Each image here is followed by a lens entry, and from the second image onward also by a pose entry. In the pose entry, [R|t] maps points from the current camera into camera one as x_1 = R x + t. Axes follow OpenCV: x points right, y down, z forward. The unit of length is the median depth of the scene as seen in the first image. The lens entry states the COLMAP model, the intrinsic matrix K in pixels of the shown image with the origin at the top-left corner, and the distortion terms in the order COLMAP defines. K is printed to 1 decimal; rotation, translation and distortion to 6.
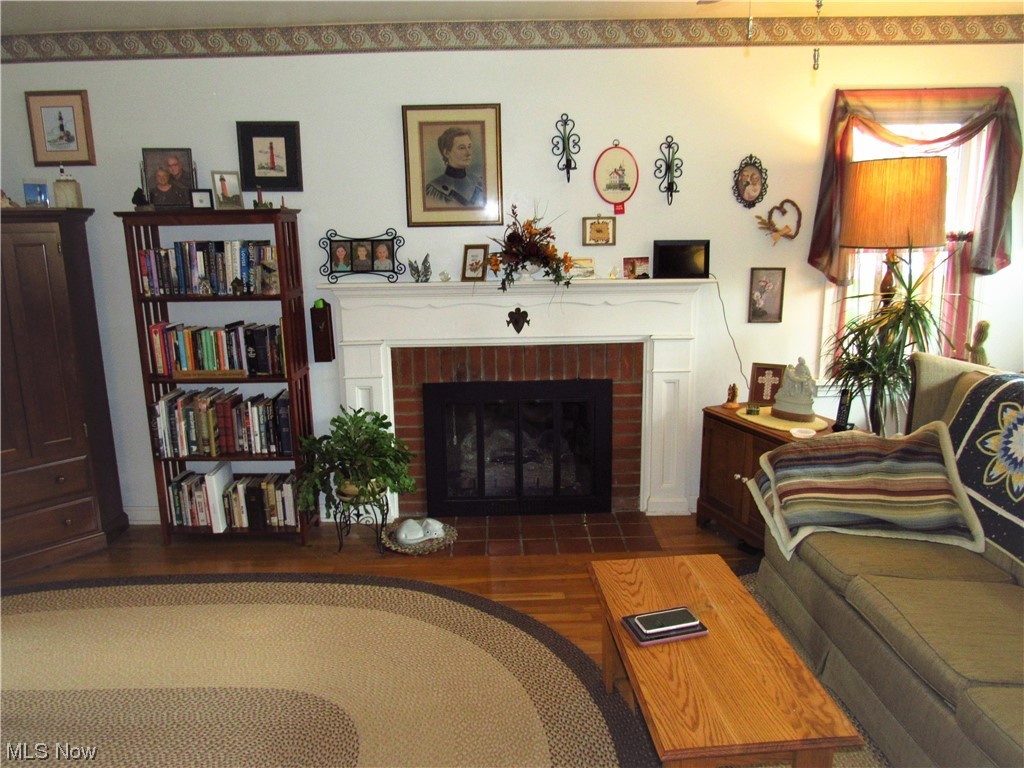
lens RADIAL K [[741.7, 0, 512.0], [0, 741.7, 384.0], [0, 0, 1]] dist [-0.003608, -0.000738]
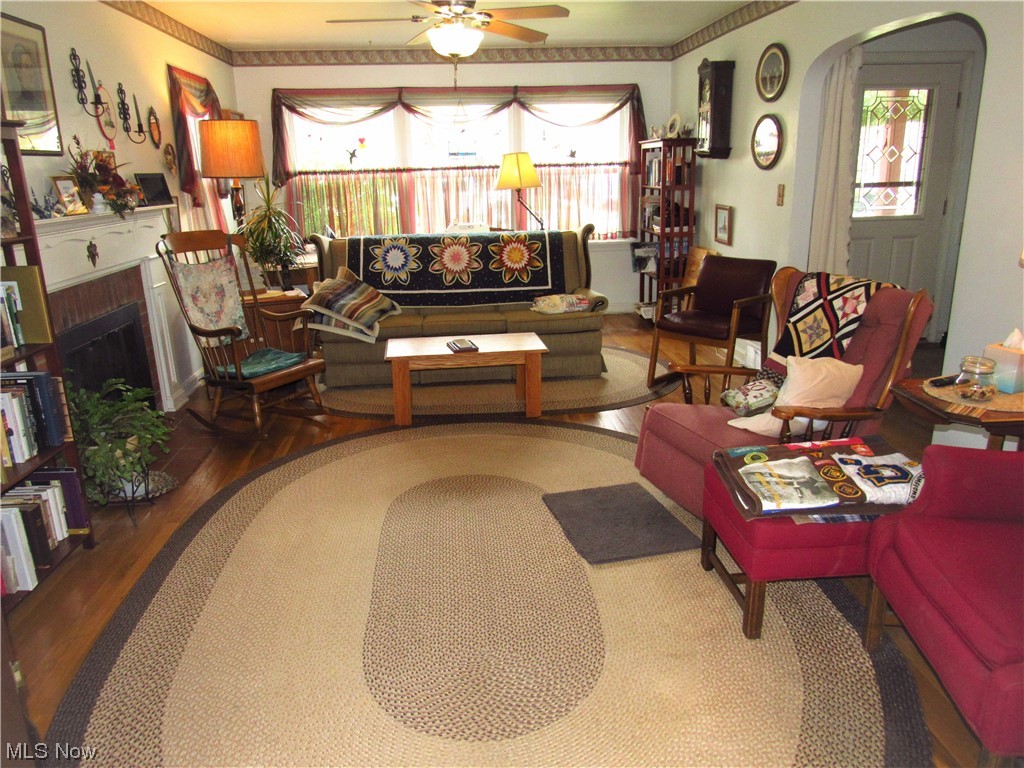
lens RADIAL K [[741.7, 0, 512.0], [0, 741.7, 384.0], [0, 0, 1]] dist [-0.003608, -0.000738]
pose [[-0.083549, -0.251842, 0.964155, -1.409164], [0.240679, 0.933794, 0.264768, -0.069170], [-0.967002, 0.254173, -0.017404, 0.713669]]
